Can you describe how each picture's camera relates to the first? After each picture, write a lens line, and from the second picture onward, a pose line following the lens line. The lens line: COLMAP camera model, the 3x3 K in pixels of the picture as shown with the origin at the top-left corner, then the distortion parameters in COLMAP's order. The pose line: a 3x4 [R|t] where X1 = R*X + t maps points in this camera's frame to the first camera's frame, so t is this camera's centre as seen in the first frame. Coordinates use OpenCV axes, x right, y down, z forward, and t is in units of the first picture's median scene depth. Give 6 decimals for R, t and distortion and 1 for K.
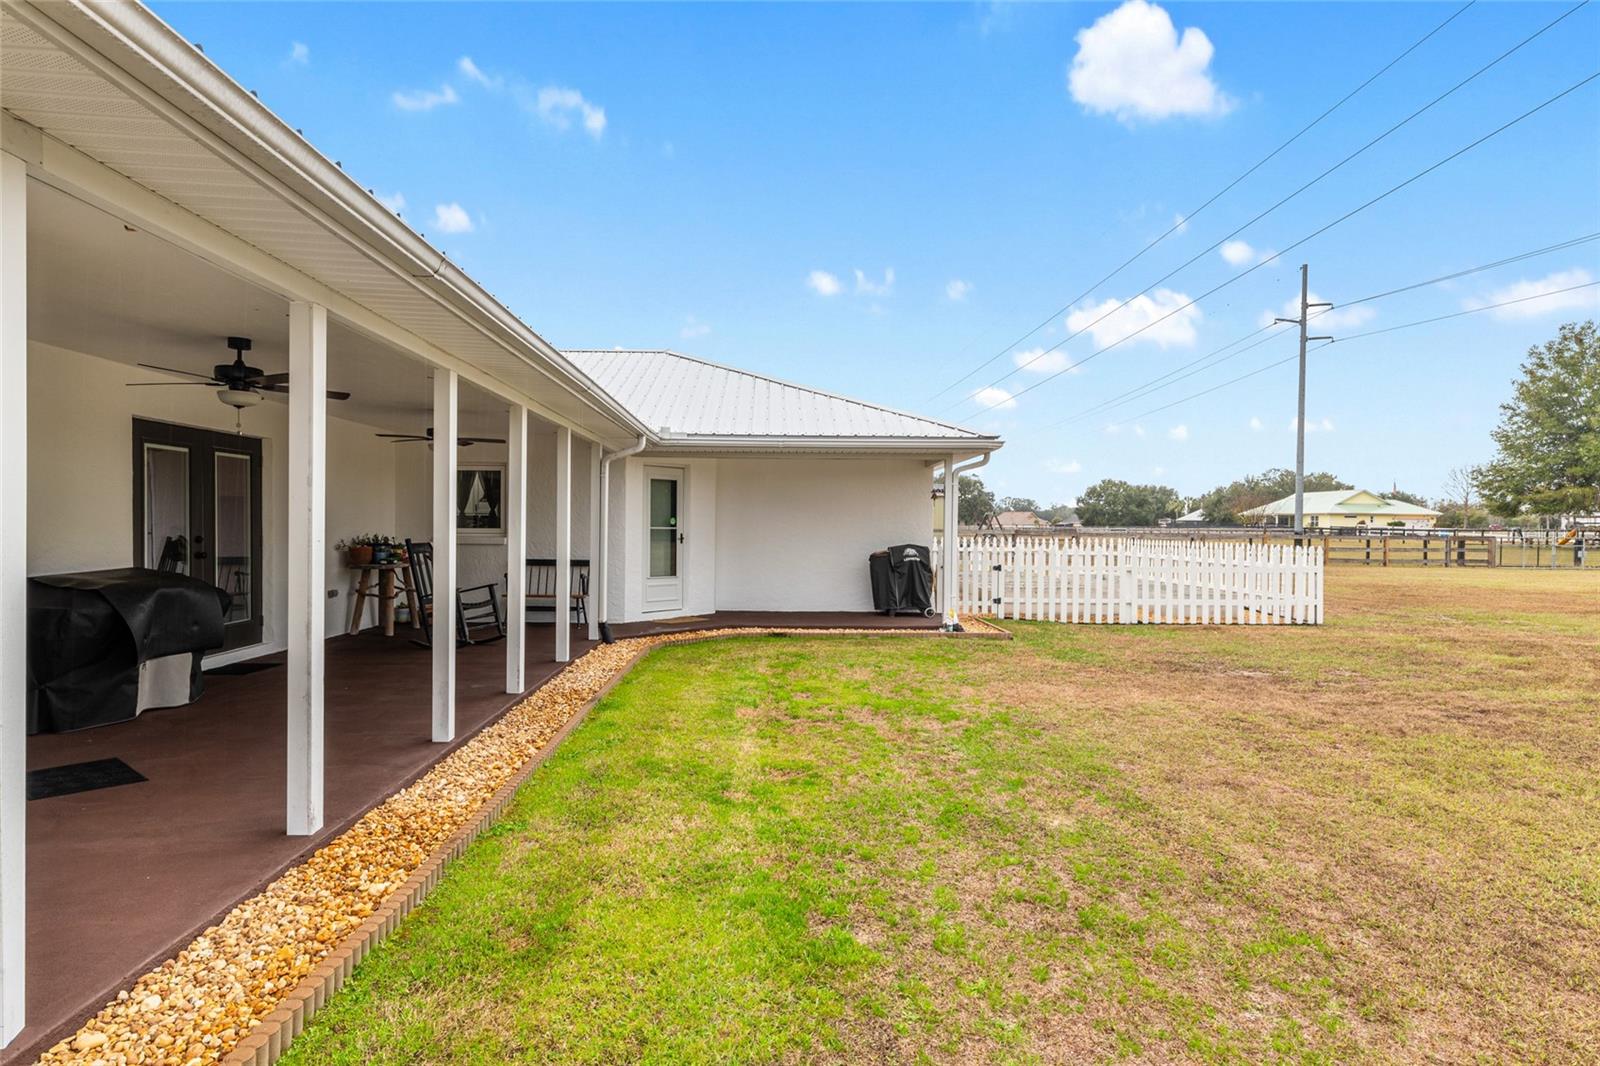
lens RADIAL K [[871.4, 0, 800.0], [0, 871.4, 533.0], [0, 0, 1]] dist [0.002817, 0.000260]
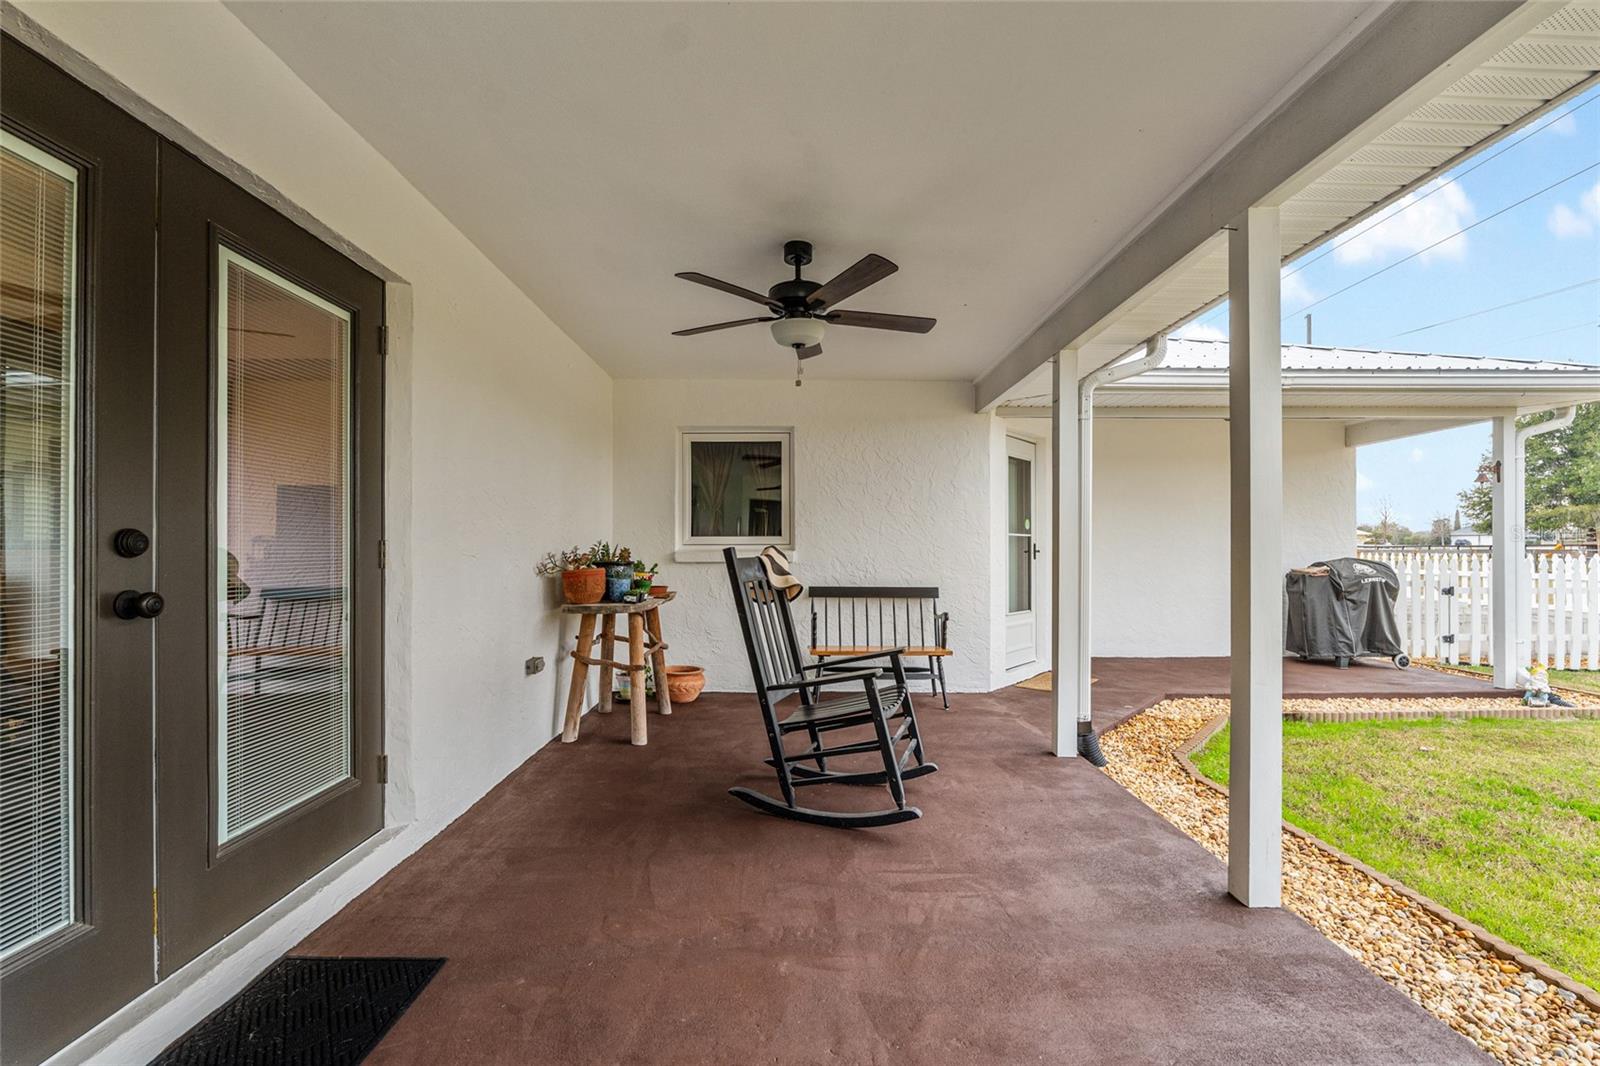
lens RADIAL K [[664.2, 0, 801.8], [0, 664.2, 546.9], [0, 0, 1]] dist [-0.001194, -0.000170]
pose [[0.999941, -0.008475, -0.006867, -0.337720], [0.008384, 0.999879, -0.013117, 0.008653], [0.006978, 0.013059, 0.999890, 0.555670]]
